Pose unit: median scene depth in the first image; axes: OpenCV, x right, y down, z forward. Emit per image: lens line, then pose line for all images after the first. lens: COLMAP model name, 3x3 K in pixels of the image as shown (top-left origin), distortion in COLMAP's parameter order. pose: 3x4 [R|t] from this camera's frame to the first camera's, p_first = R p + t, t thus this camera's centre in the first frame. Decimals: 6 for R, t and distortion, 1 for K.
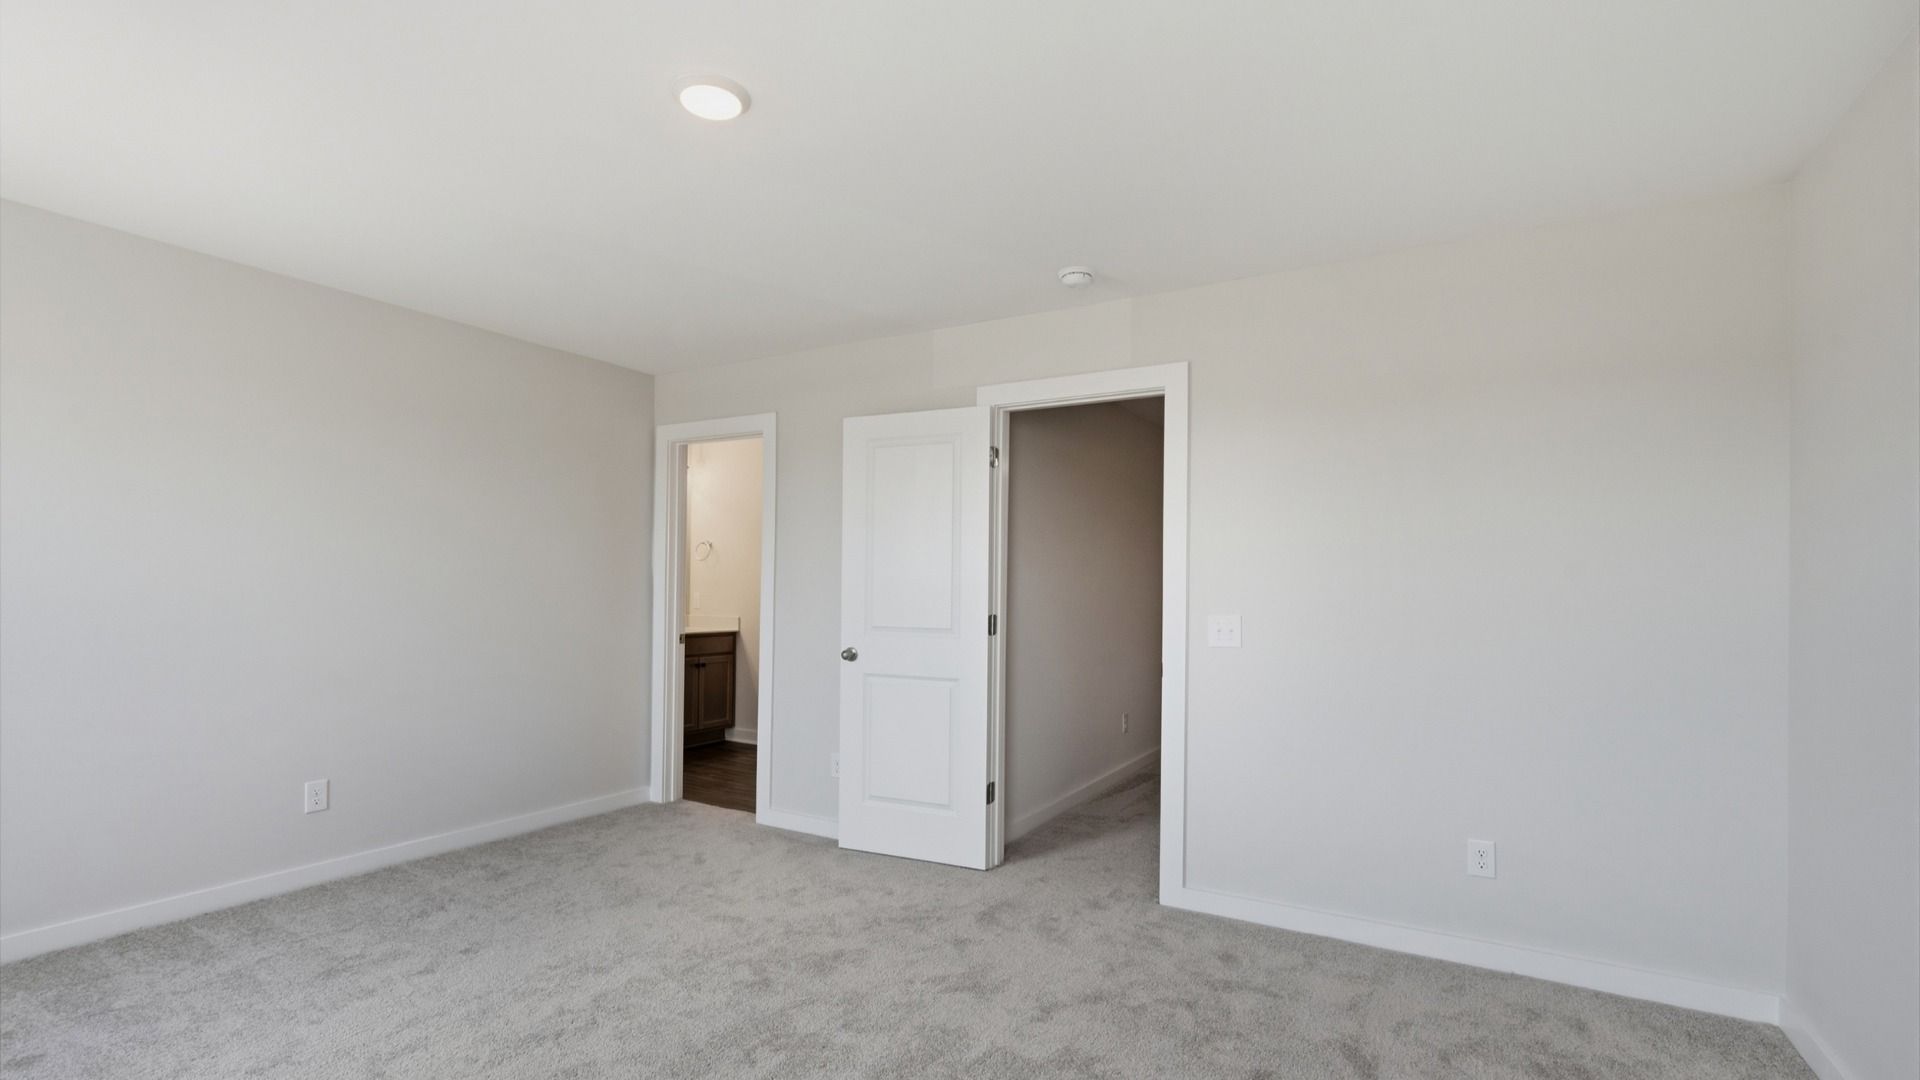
lens RADIAL K [[853.7, 0, 966.2], [0, 853.7, 600.4], [0, 0, 1]] dist [-0.000064, 0.000062]
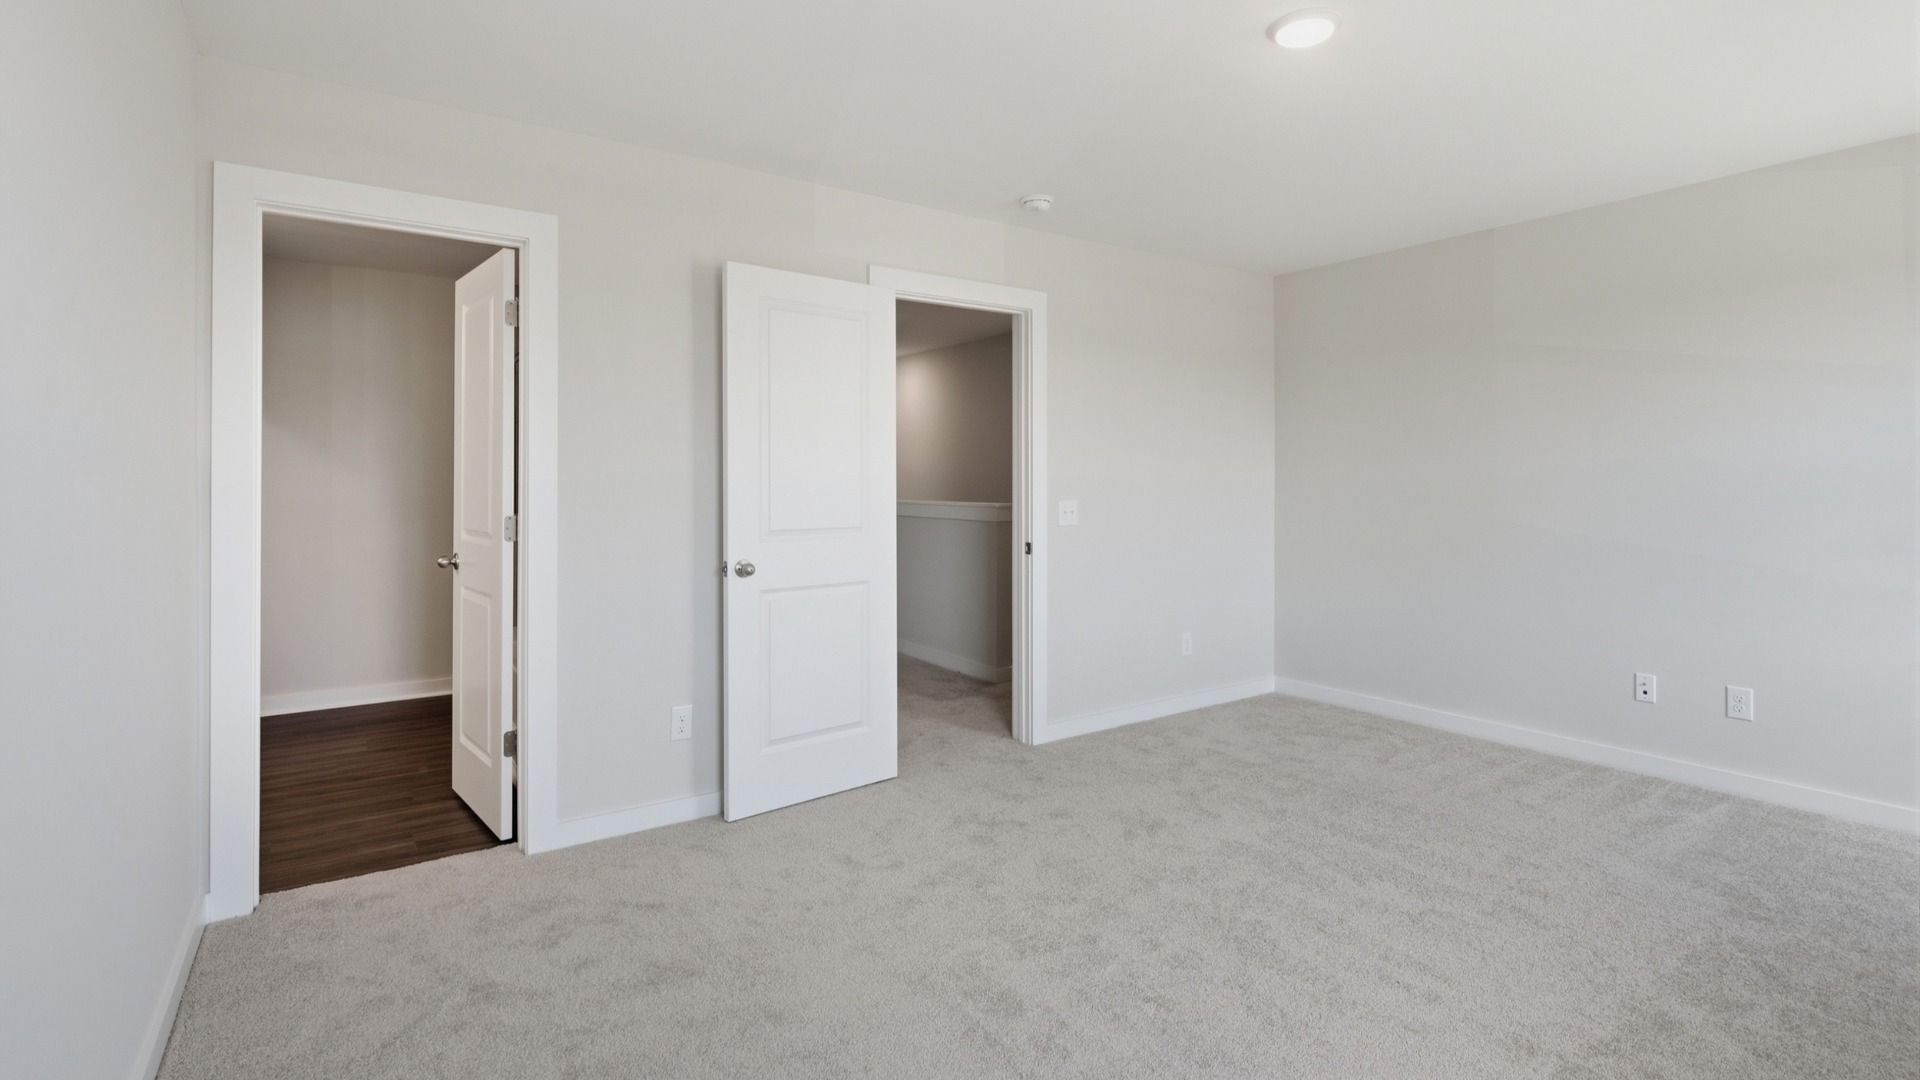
lens RADIAL K [[847.0, 0, 955.1], [0, 847.0, 508.9], [0, 0, 1]] dist [-0.013404, -0.000414]
pose [[0.443537, -0.033822, 0.895618, -0.790289], [0.026910, 0.999340, 0.024412, -0.005313], [-0.895852, 0.013274, 0.444154, 0.517602]]
